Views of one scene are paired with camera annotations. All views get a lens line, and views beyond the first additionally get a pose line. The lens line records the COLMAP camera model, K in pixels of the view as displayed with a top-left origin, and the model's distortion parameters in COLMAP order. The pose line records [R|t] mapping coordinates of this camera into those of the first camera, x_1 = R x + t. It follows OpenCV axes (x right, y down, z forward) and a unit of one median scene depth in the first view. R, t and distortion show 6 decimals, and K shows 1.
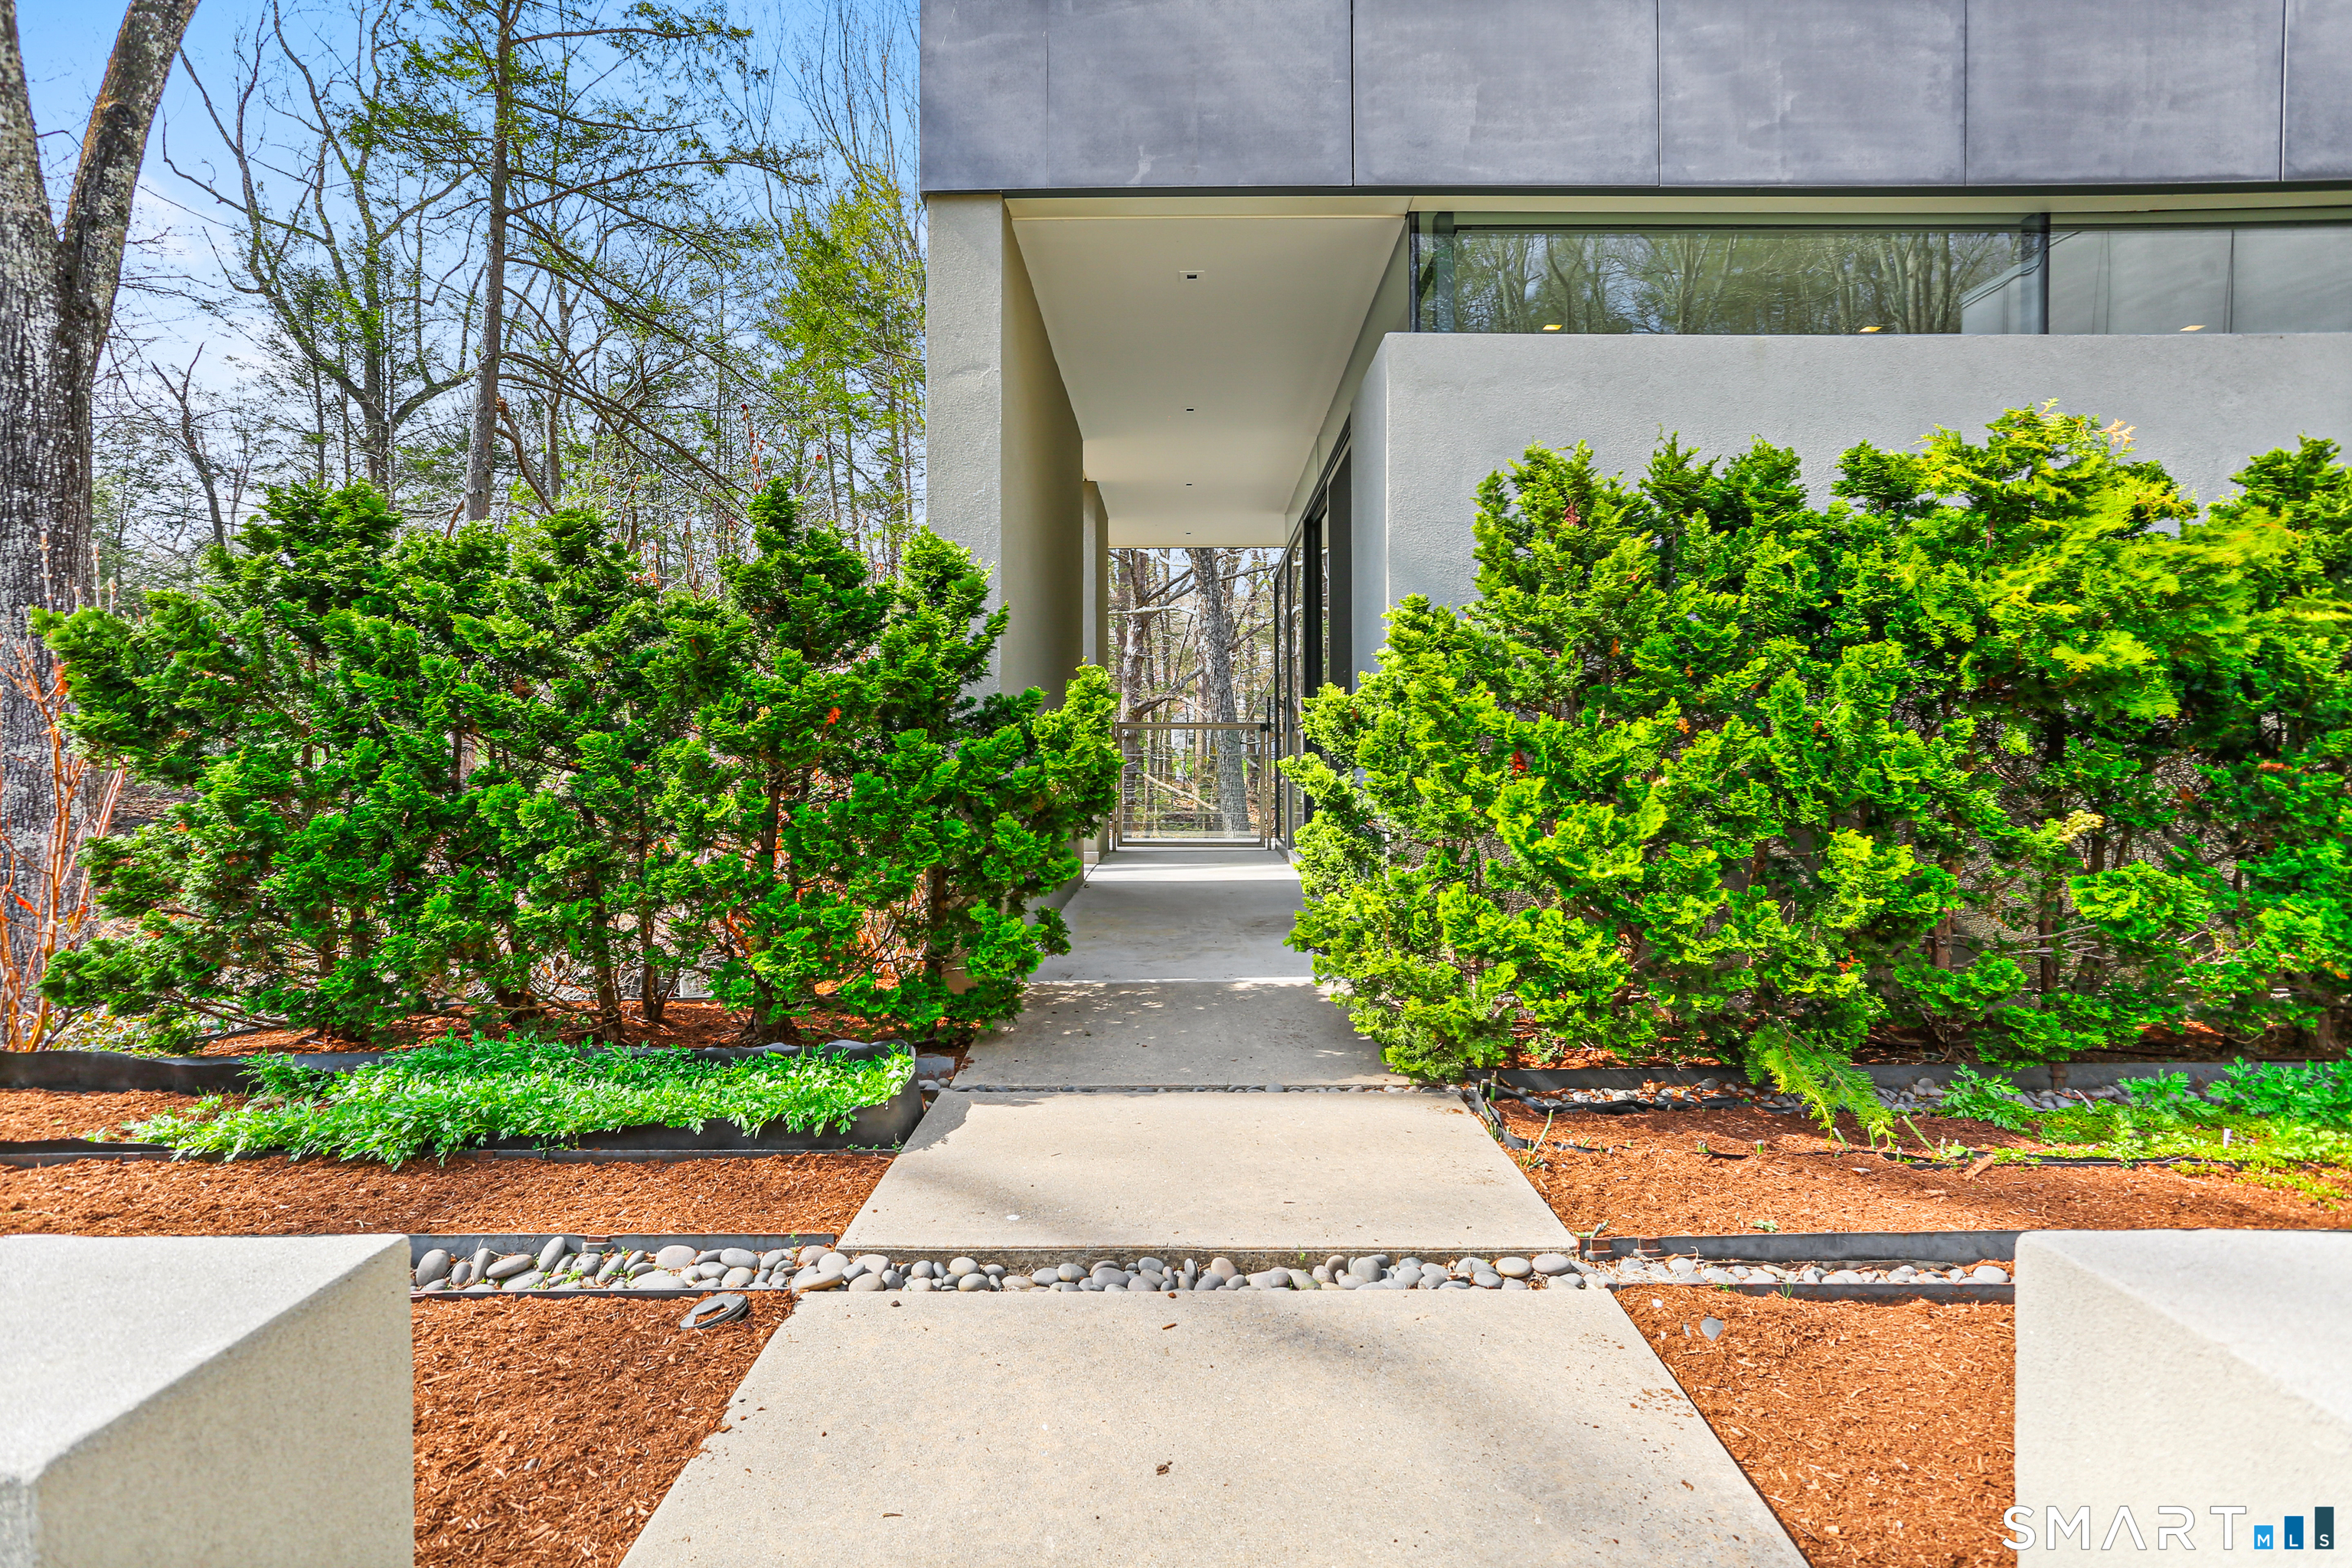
lens RADIAL K [[1146.6, 0, 1170.1], [0, 1146.6, 768.5], [0, 0, 1]] dist [-0.028961, 0.016657]
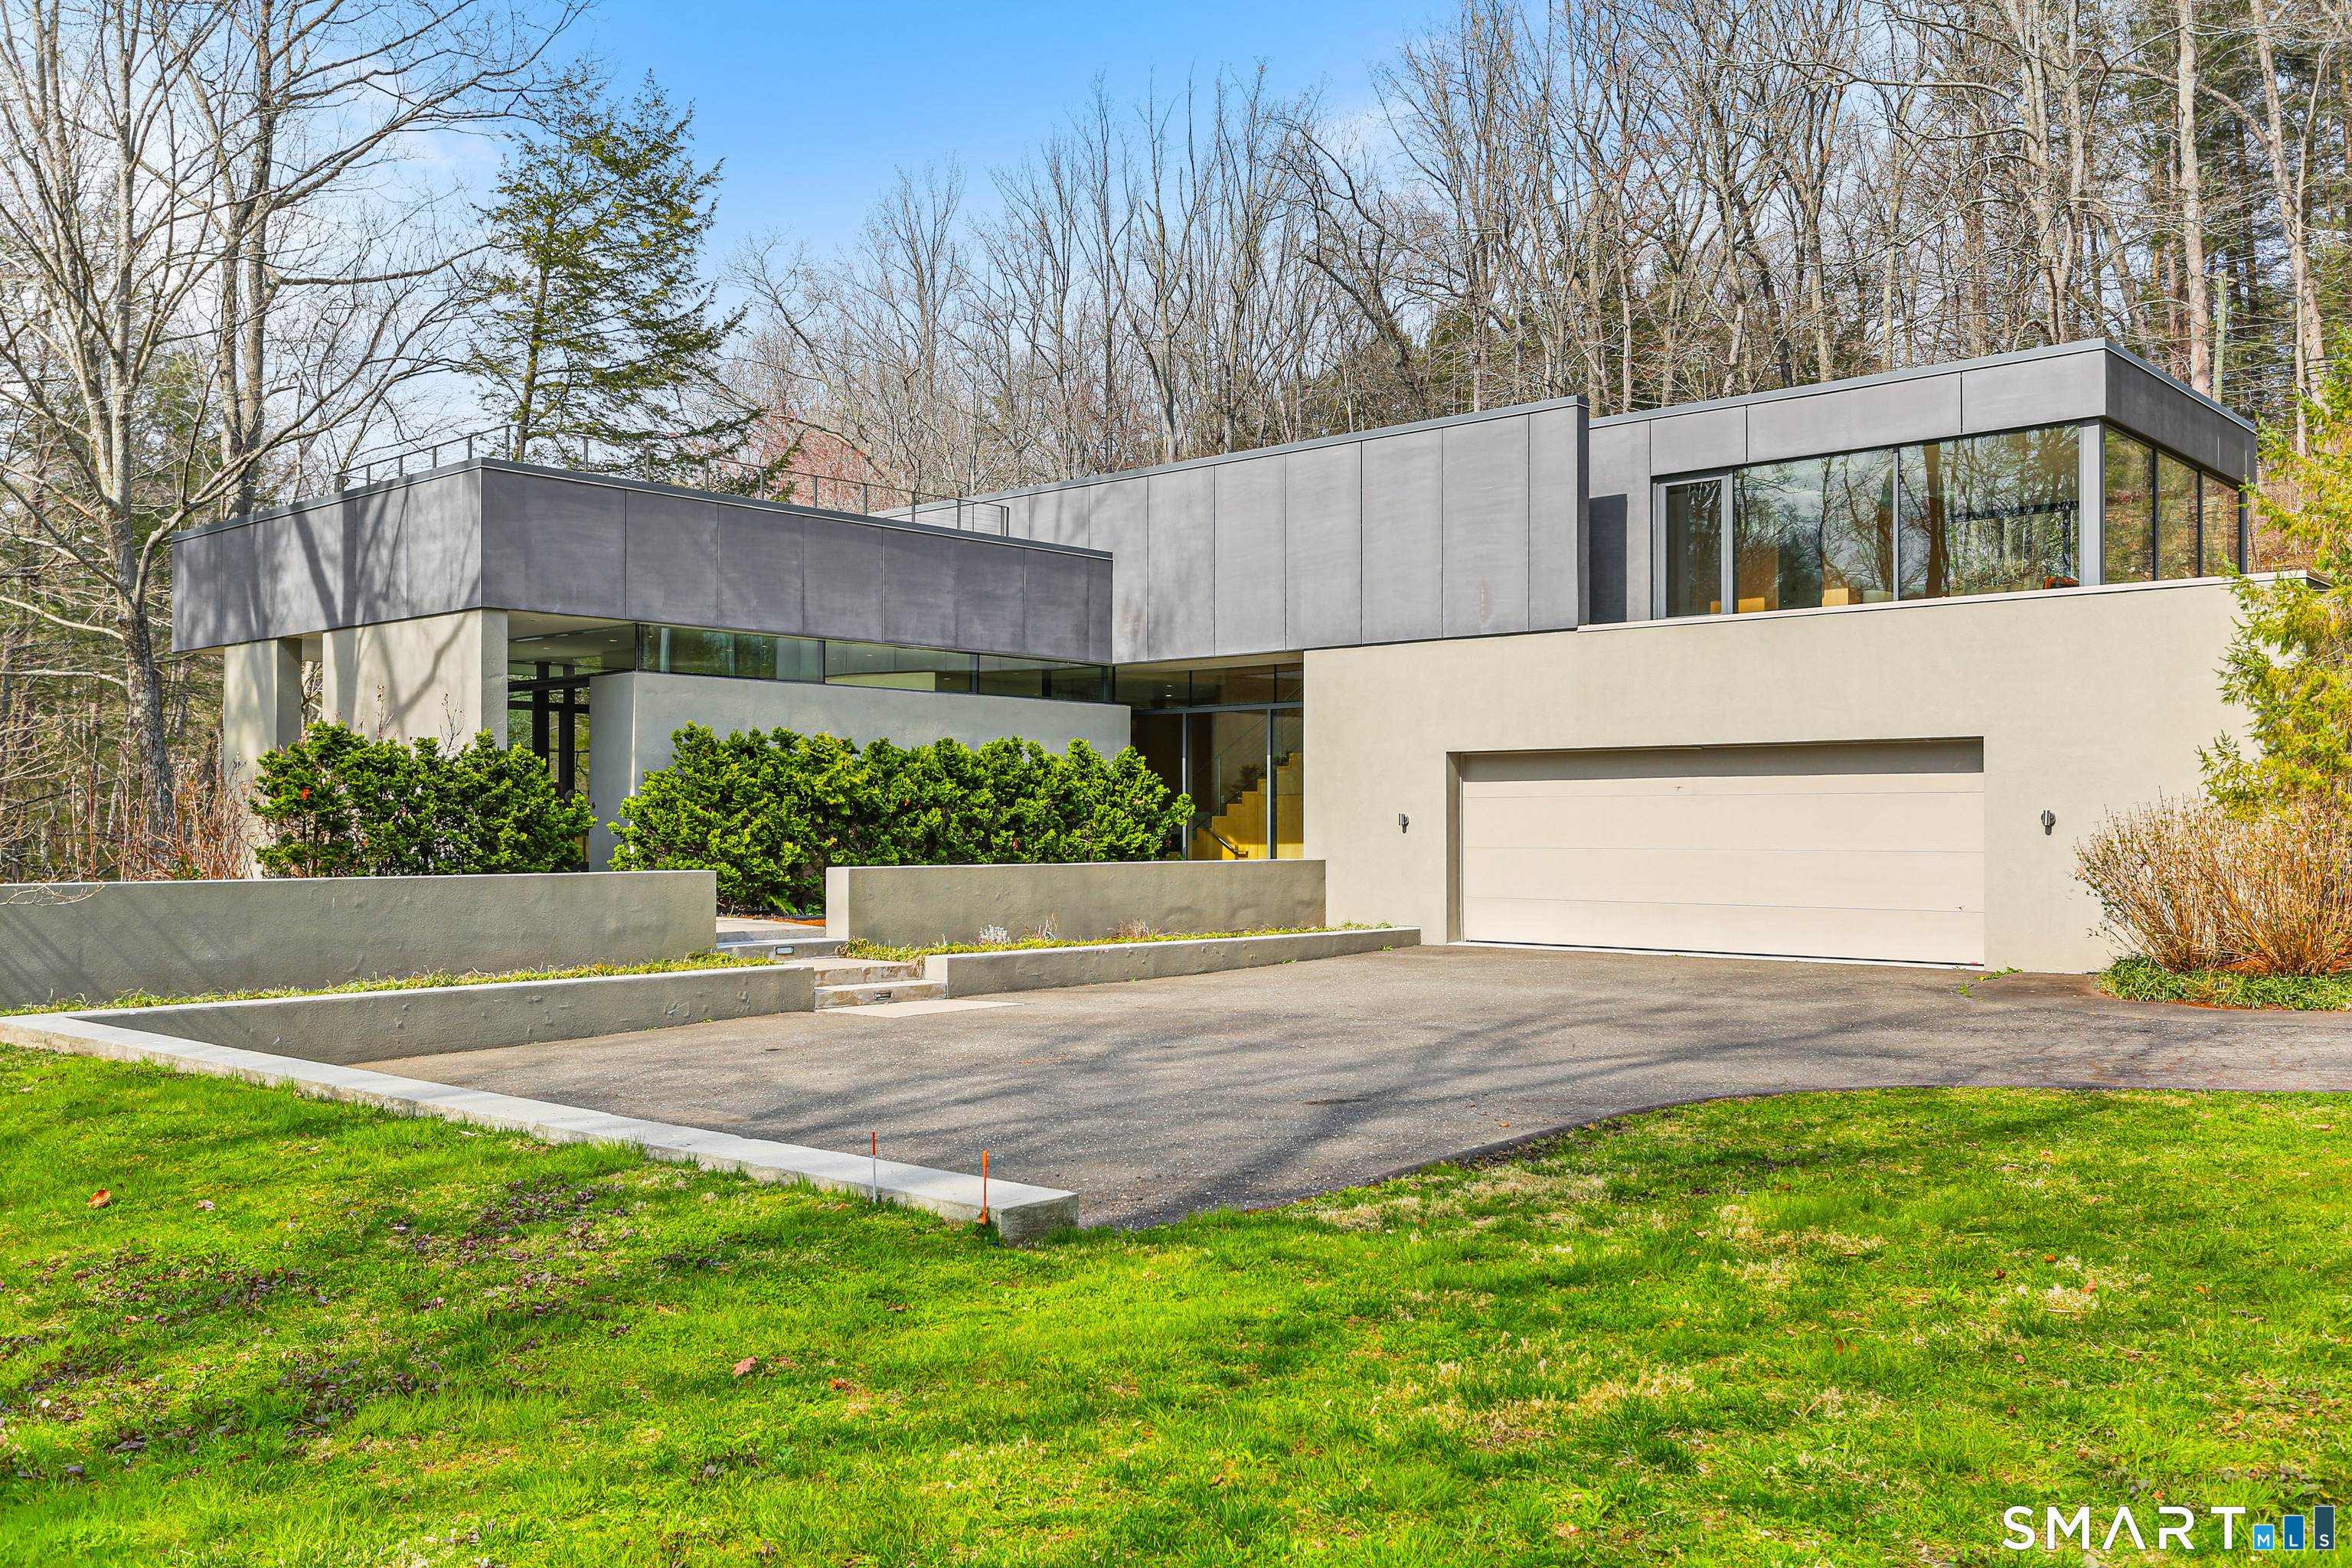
lens RADIAL K [[1983.8, 0, 1179.5], [0, 1983.8, 799.6], [0, 0, 1]] dist [0.039996, -0.012519]
pose [[0.669197, 0.009660, 0.743022, -3.553202], [0.009190, 0.999731, -0.021274, 0.064245], [-0.743028, 0.021065, 0.668929, -4.555981]]
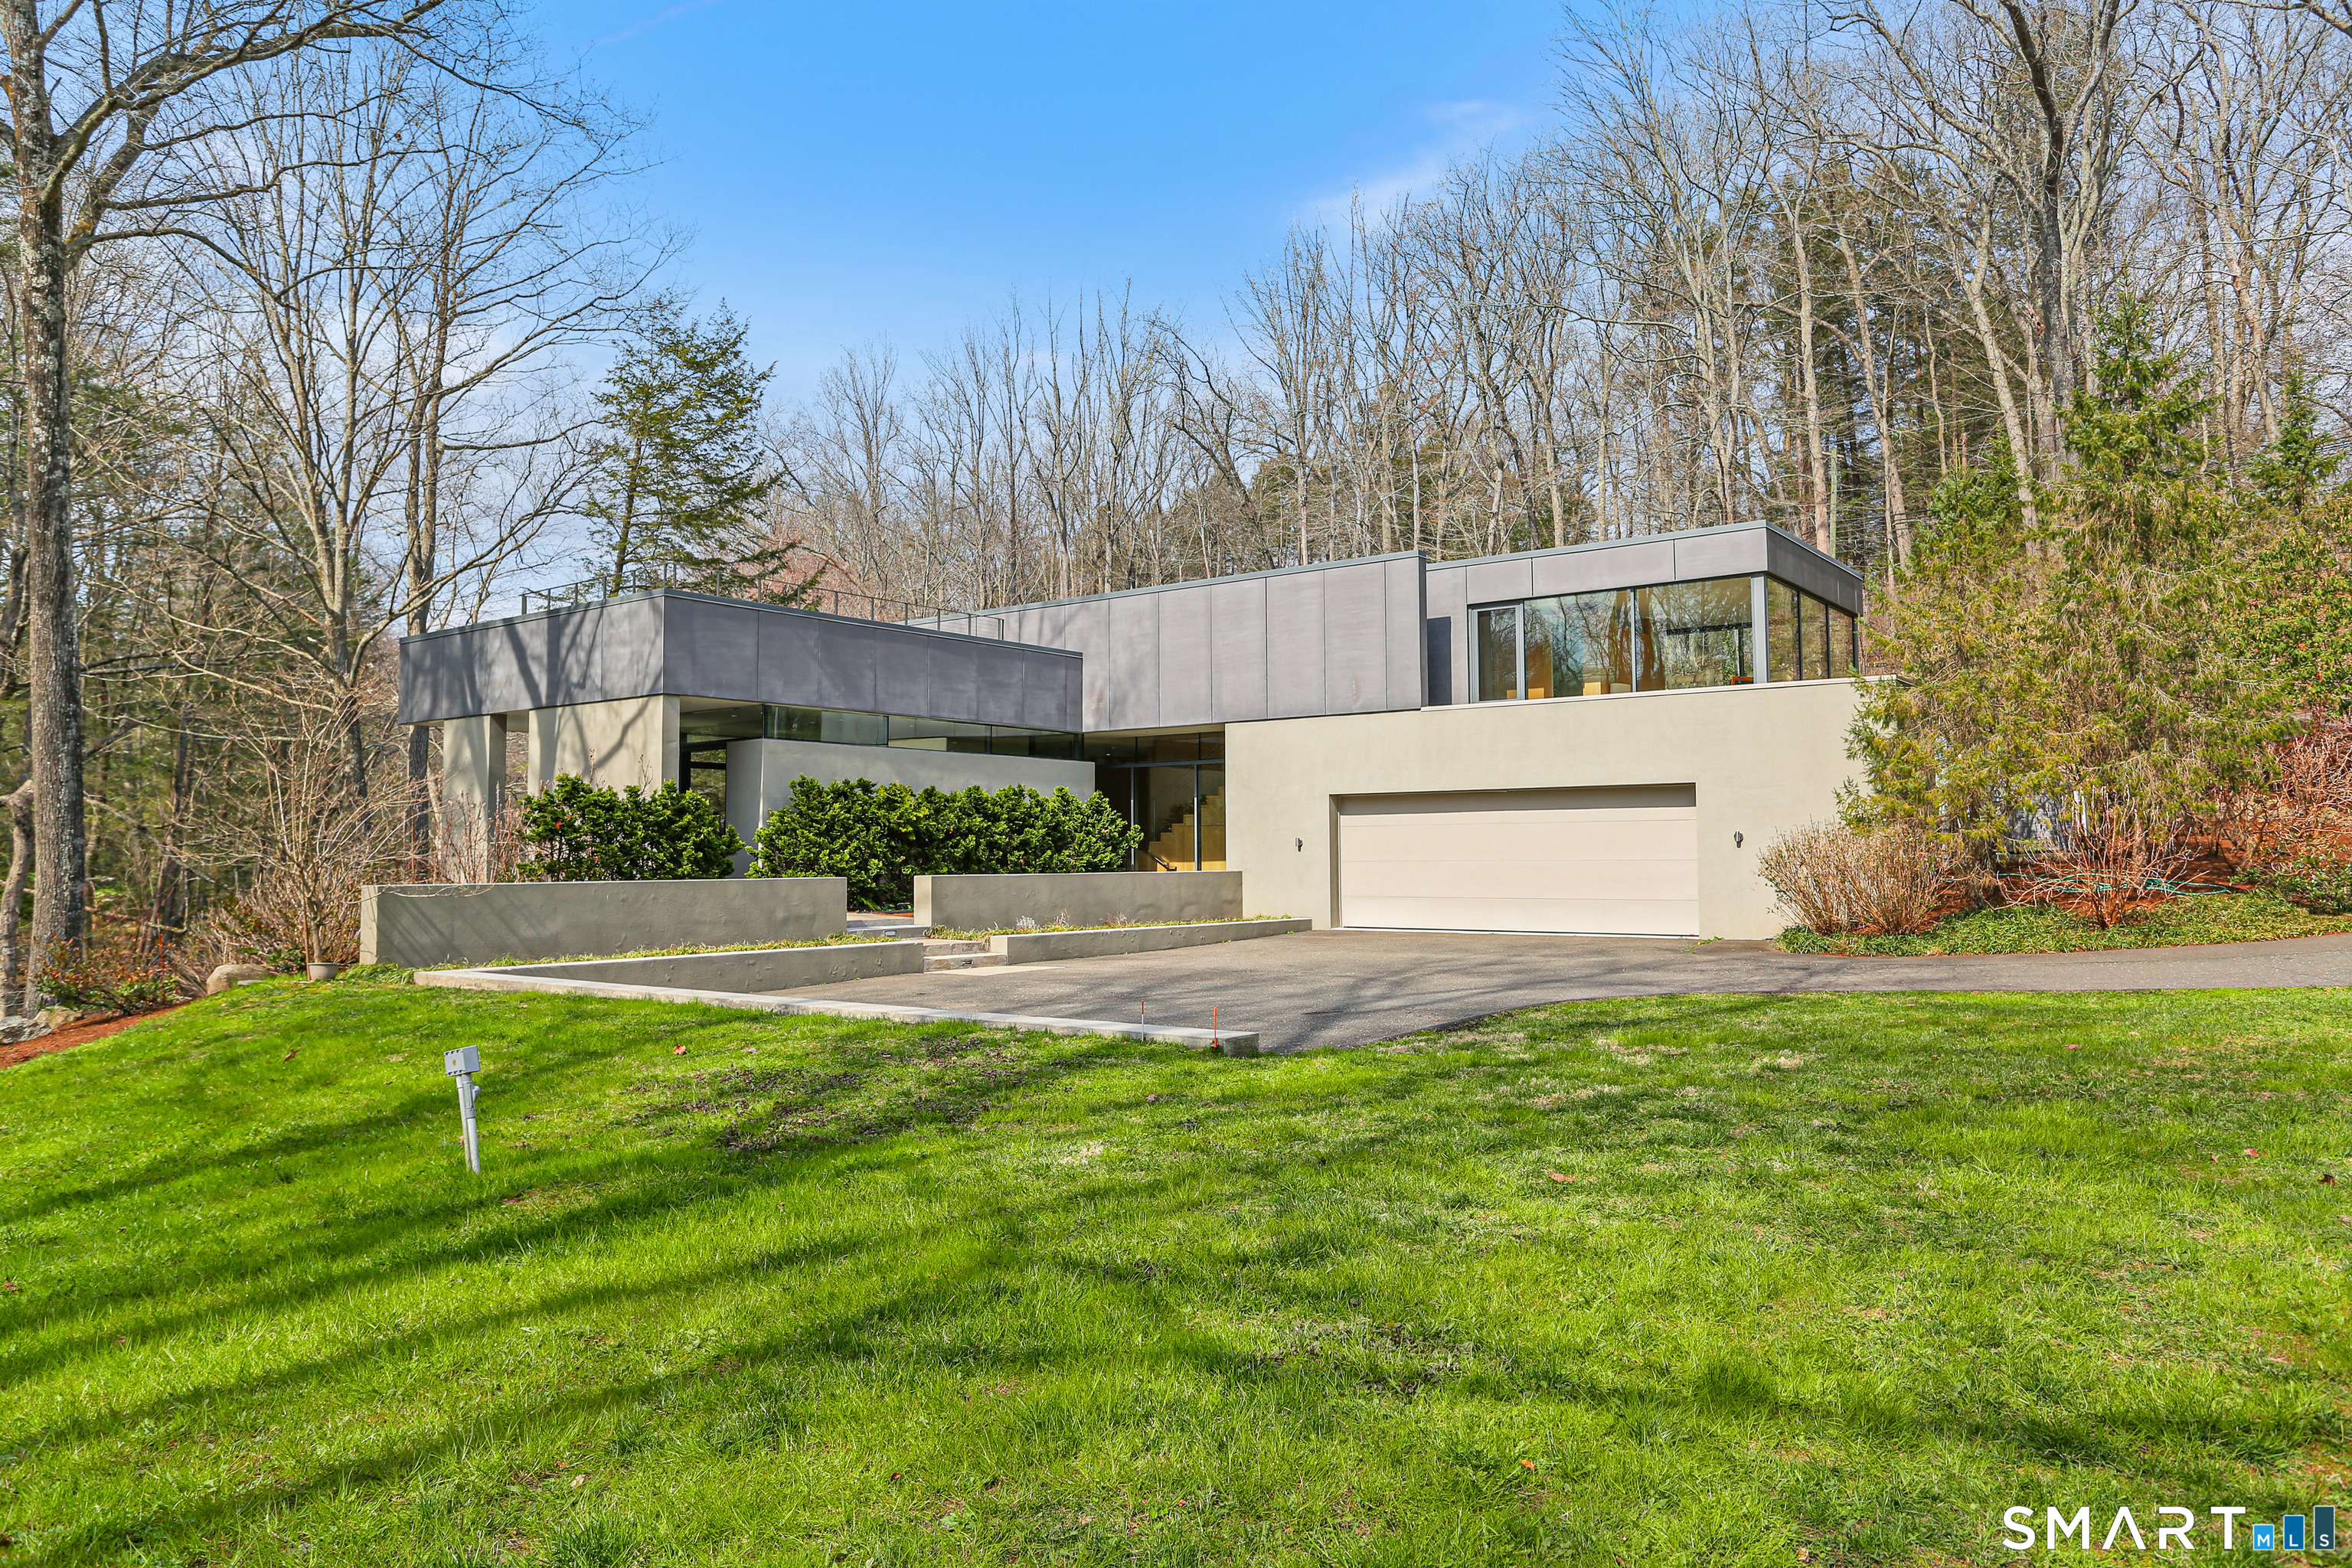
lens RADIAL K [[1571.2, 0, 1170.6], [0, 1571.2, 763.9], [0, 0, 1]] dist [0.009297, 0.002406]
pose [[0.610513, 0.042868, 0.790845, -4.536548], [0.015332, 0.997707, -0.065917, 0.116554], [-0.791858, 0.052369, 0.608456, -4.786531]]
